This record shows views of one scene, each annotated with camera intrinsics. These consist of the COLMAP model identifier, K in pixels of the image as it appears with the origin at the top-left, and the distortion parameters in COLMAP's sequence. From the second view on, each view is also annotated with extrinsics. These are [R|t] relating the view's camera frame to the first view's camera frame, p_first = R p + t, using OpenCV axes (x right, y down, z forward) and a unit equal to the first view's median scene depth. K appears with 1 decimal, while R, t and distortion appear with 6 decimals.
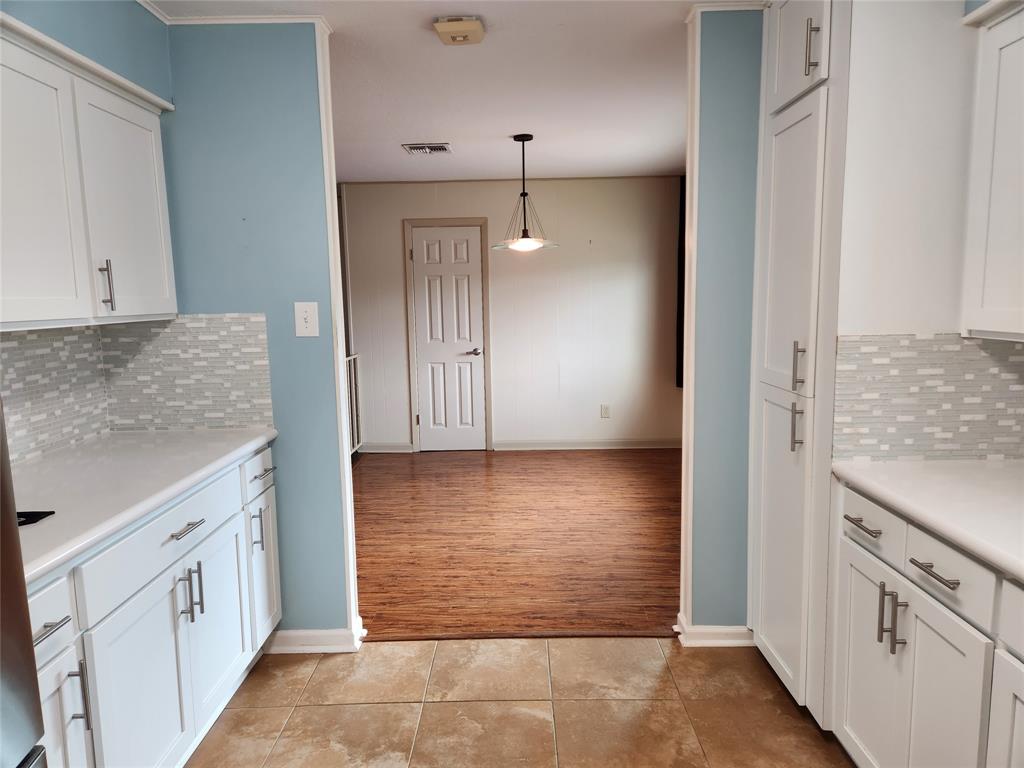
lens RADIAL K [[681.6, 0, 508.5], [0, 681.6, 384.4], [0, 0, 1]] dist [0.046854, -0.036335]
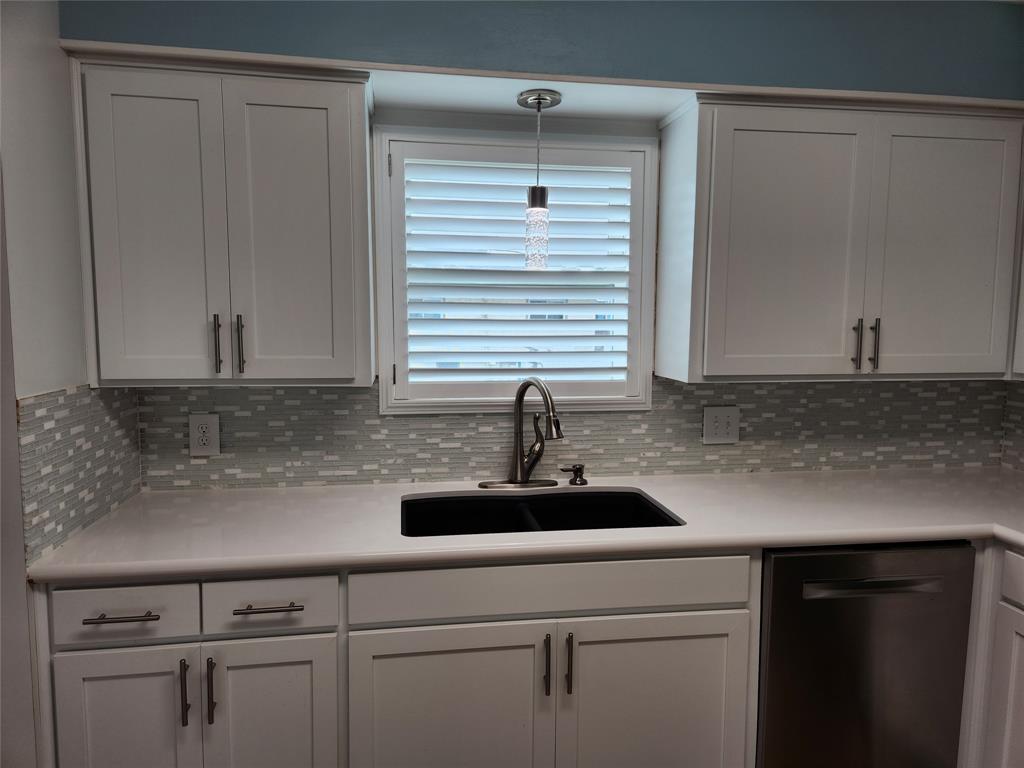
lens RADIAL K [[681.6, 0, 510.9], [0, 681.6, 389.3], [0, 0, 1]] dist [0.046854, -0.036335]
pose [[-0.152175, -0.083910, 0.984785, -0.339277], [0.129691, 0.986079, 0.104061, -0.089824], [-0.979808, 0.143554, -0.139174, 0.573857]]
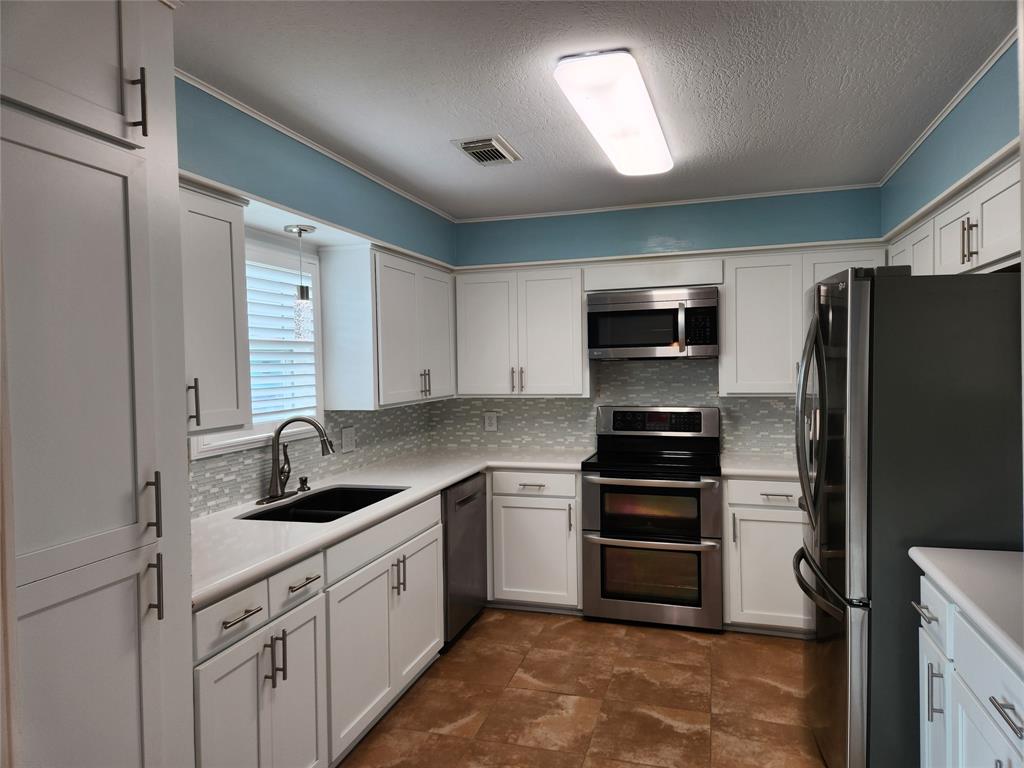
lens RADIAL K [[681.6, 0, 510.2], [0, 681.6, 382.1], [0, 0, 1]] dist [0.046854, -0.036335]
pose [[-0.955536, 0.042563, 0.291786, -0.187166], [0.089141, 0.984925, 0.148246, -0.252559], [-0.281078, 0.167664, -0.944925, 1.707613]]
